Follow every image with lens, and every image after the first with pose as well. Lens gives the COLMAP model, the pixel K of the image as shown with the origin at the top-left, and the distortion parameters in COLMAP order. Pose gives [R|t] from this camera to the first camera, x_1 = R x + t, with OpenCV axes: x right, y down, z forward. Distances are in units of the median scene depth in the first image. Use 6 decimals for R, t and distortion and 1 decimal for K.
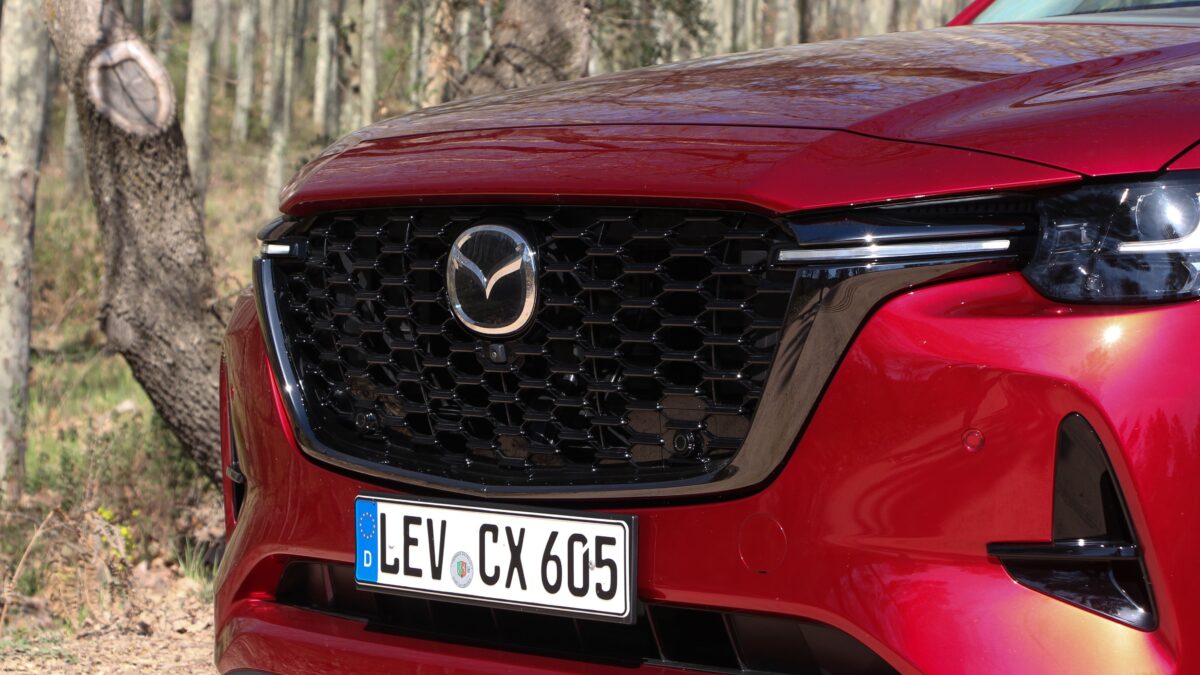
lens RADIAL K [[3582.3, 0, 595.8], [0, 3582.3, 326.7], [0, 0, 1]] dist [0.617075, 0.000000]
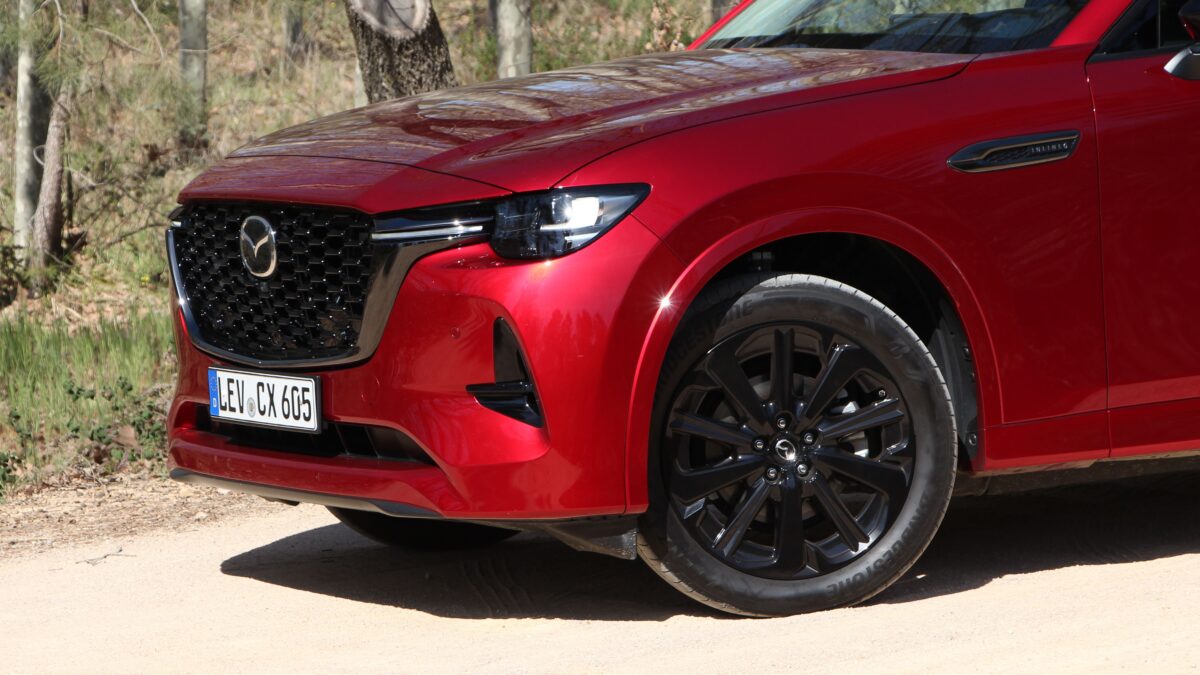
lens RADIAL K [[5417.8, 0, 599.3], [0, 5417.8, 338.2], [0, 0, 1]] dist [0.328685, 0.000000]
pose [[0.980038, -0.025545, -0.197164, 0.675468], [0.034841, 0.998432, 0.043825, -0.080630], [0.195735, -0.049819, 0.979391, -1.637319]]
